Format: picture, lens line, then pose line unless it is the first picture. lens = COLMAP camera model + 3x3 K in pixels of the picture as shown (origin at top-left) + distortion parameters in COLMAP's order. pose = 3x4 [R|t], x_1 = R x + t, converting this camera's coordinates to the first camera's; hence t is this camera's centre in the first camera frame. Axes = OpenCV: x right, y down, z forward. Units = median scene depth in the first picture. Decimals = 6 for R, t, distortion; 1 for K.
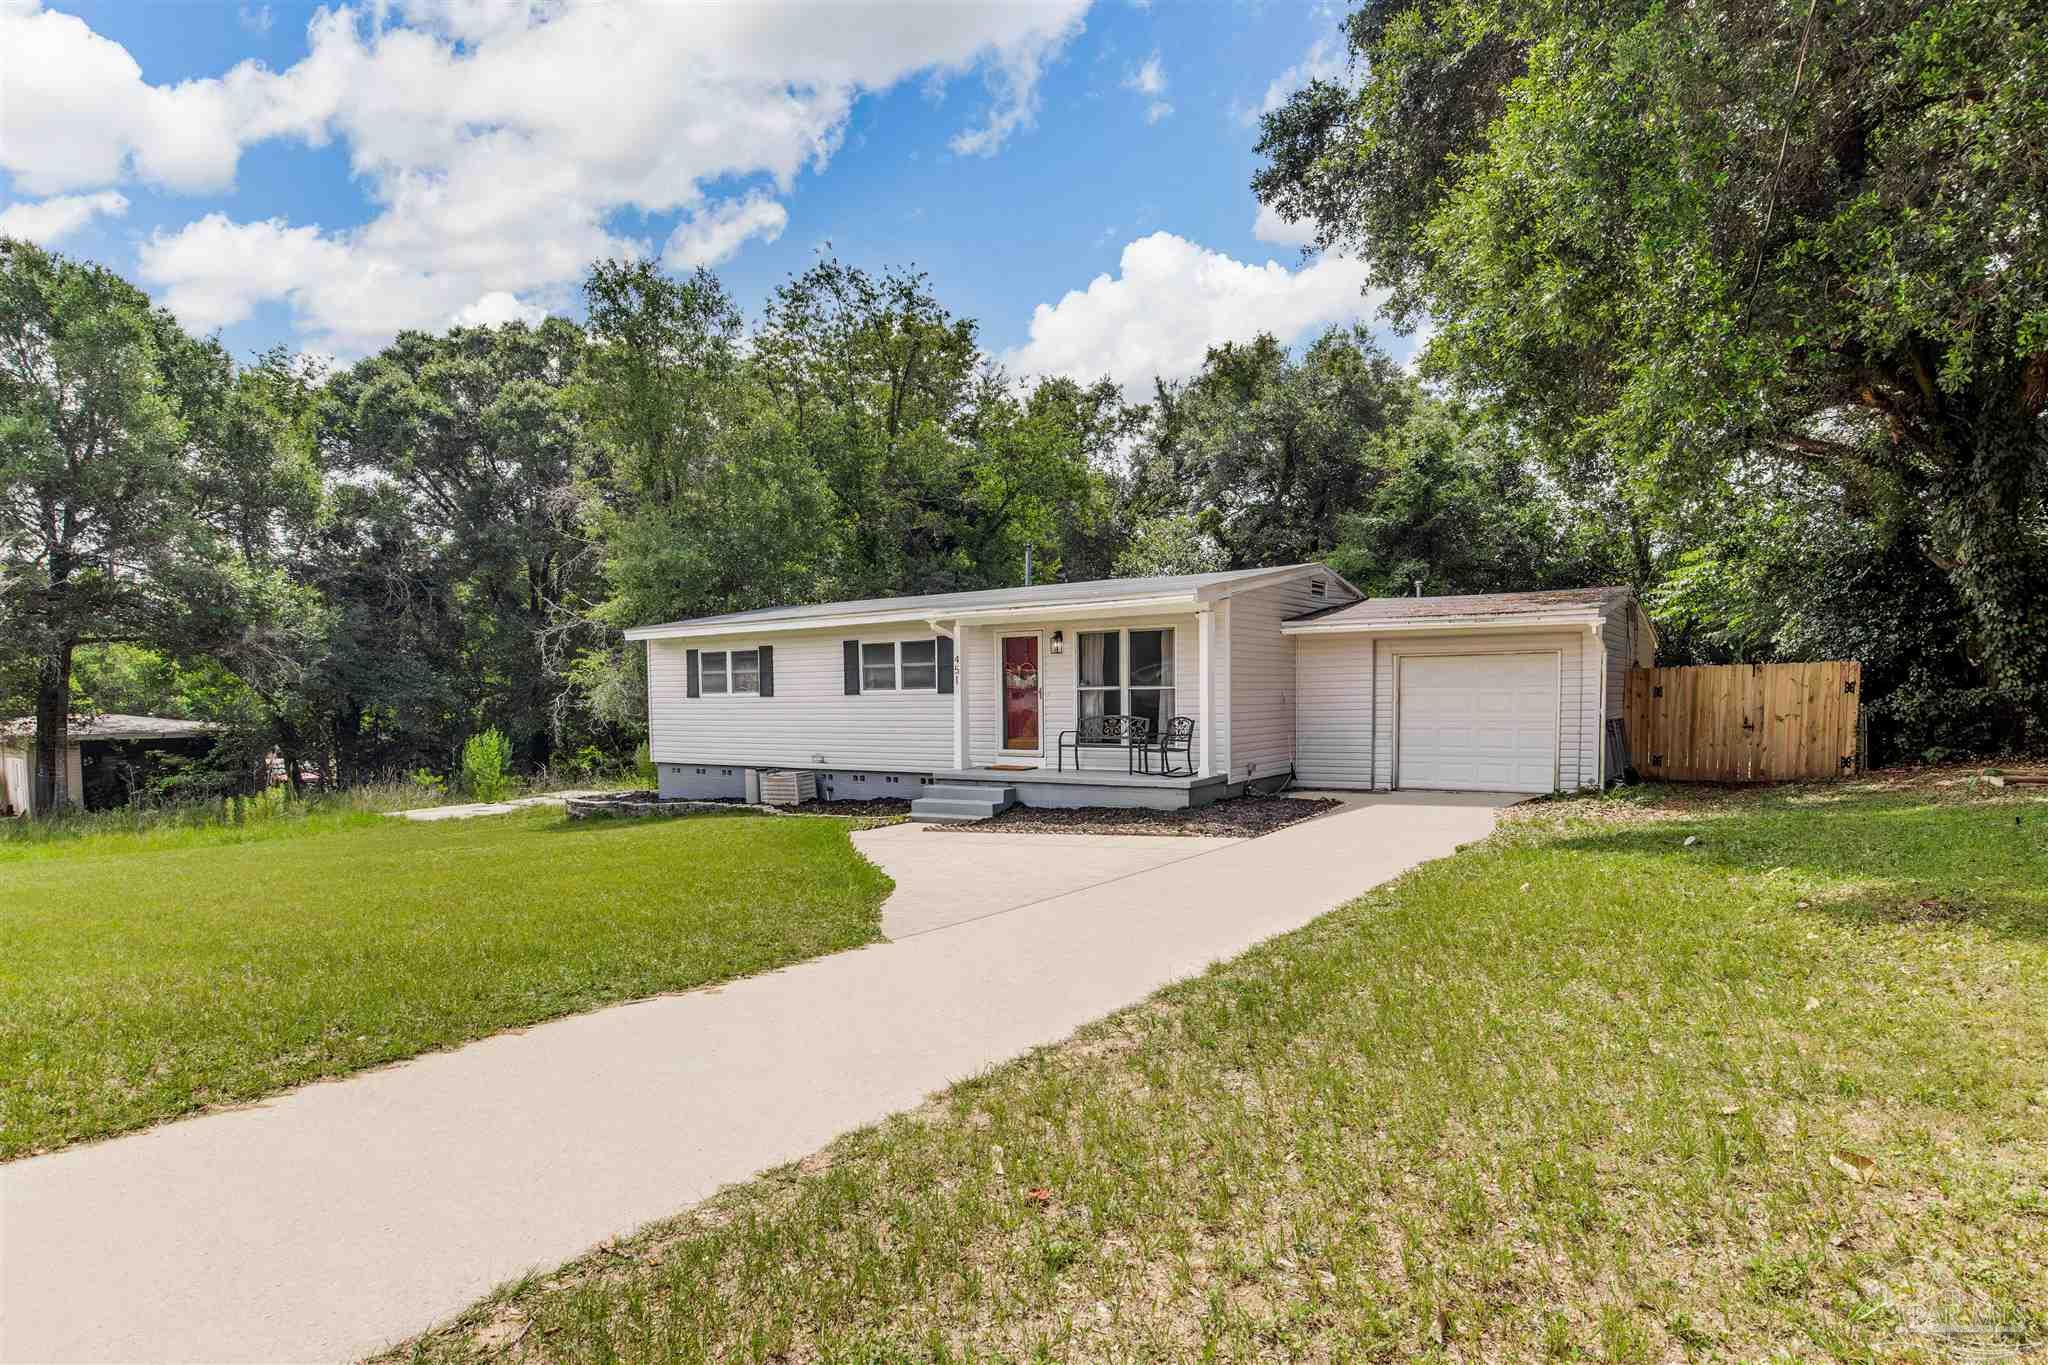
lens RADIAL K [[1069.5, 0, 1038.8], [0, 1069.5, 742.4], [0, 0, 1]] dist [-0.014929, 0.000399]
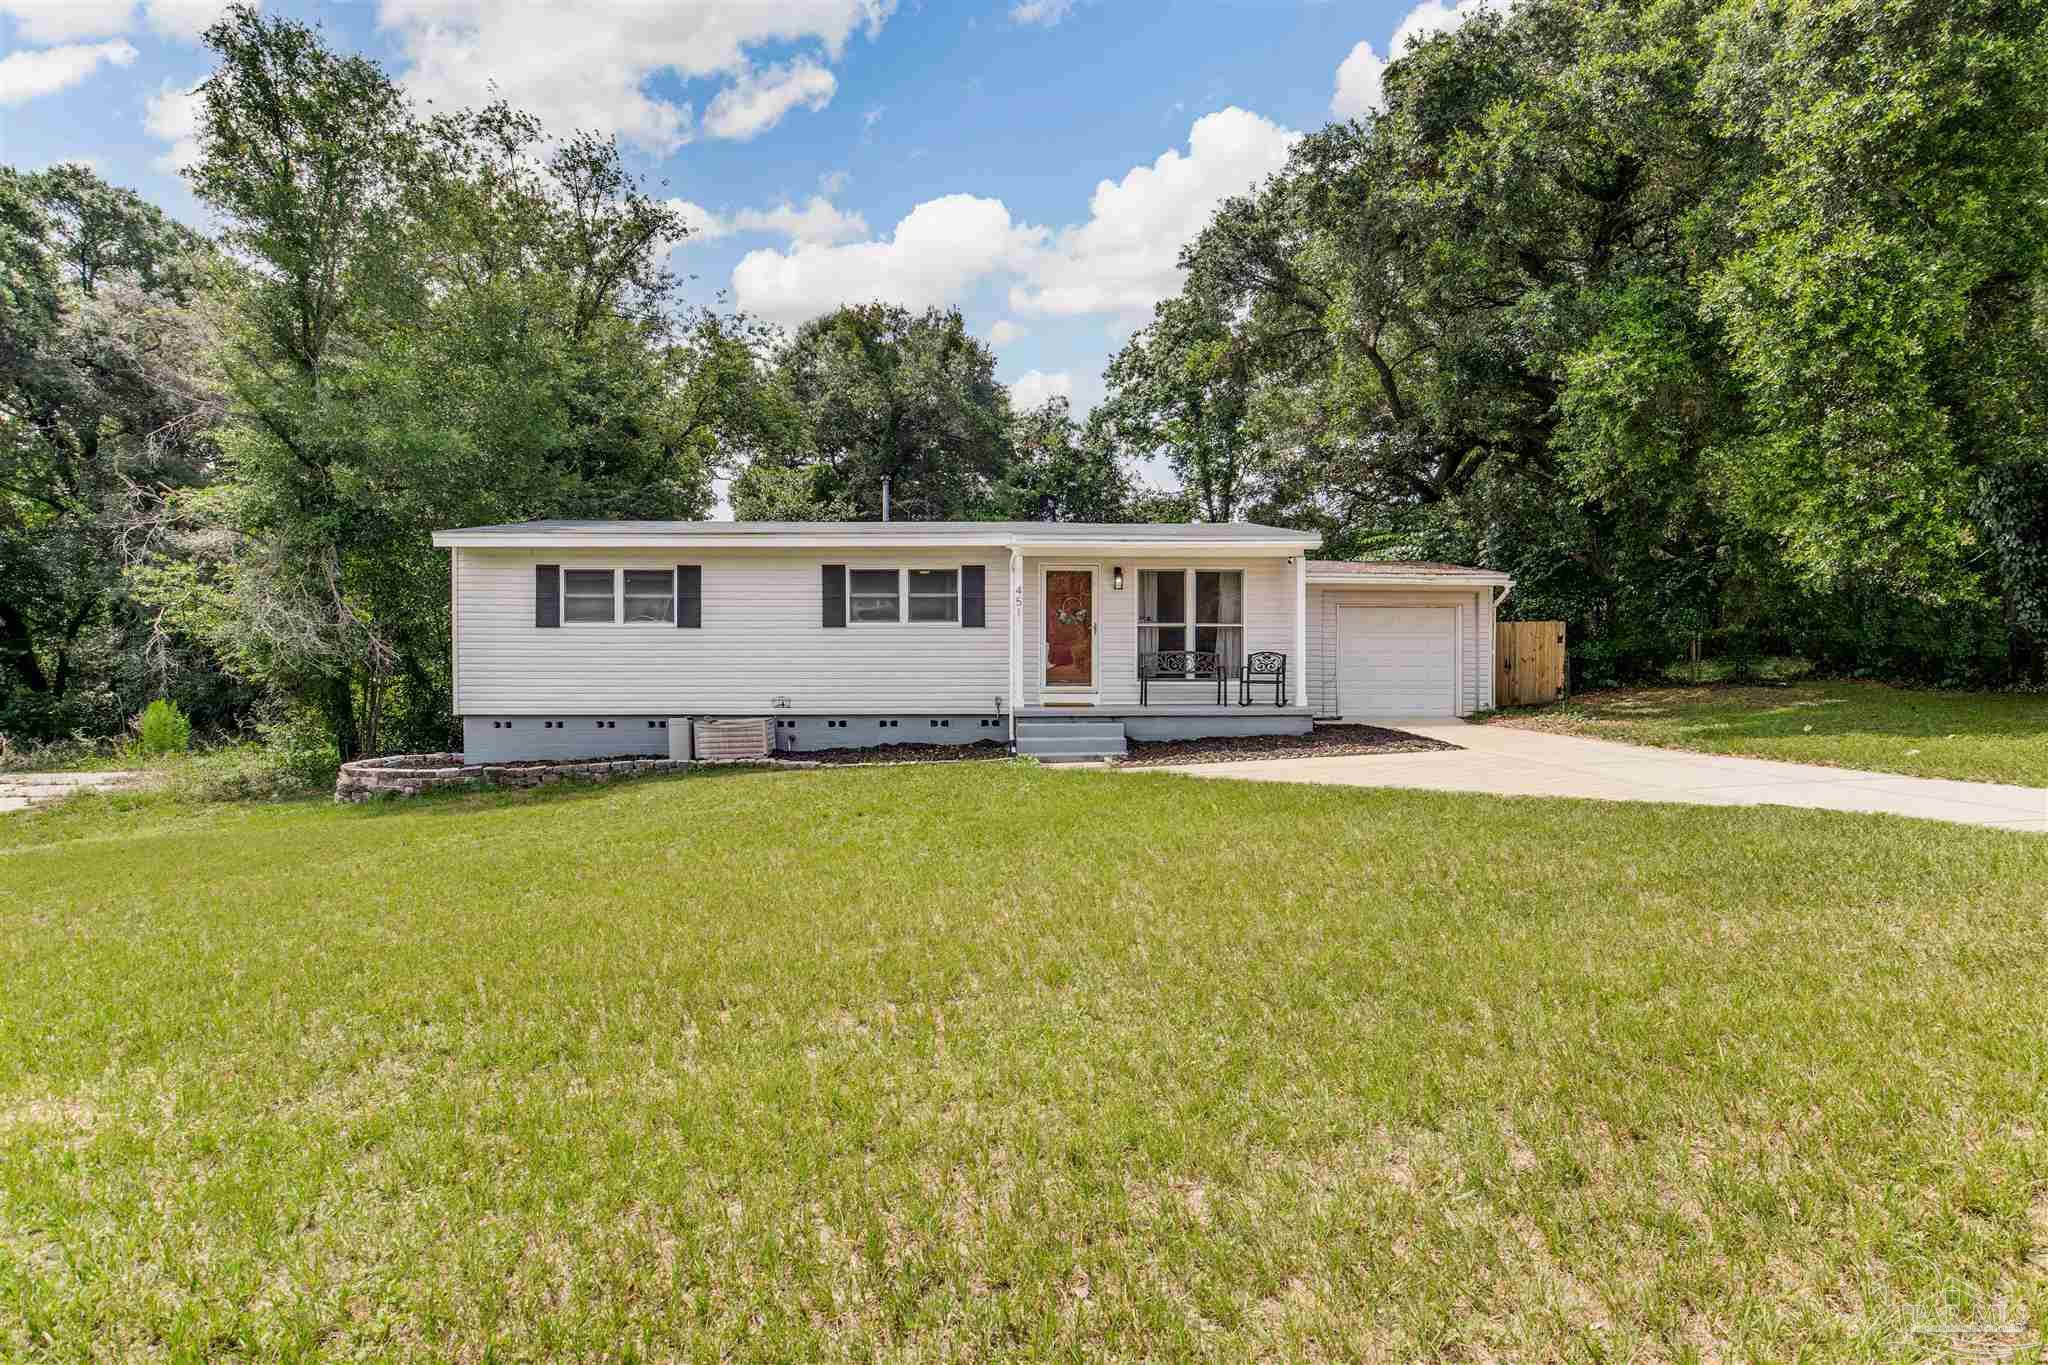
lens RADIAL K [[1059.8, 0, 1029.6], [0, 1059.8, 650.2], [0, 0, 1]] dist [-0.014695, 0.001491]
pose [[0.810655, 0.015498, 0.585319, -0.556632], [0.015394, 0.998740, -0.047764, 0.017846], [-0.585322, 0.047731, 0.809395, 0.215832]]
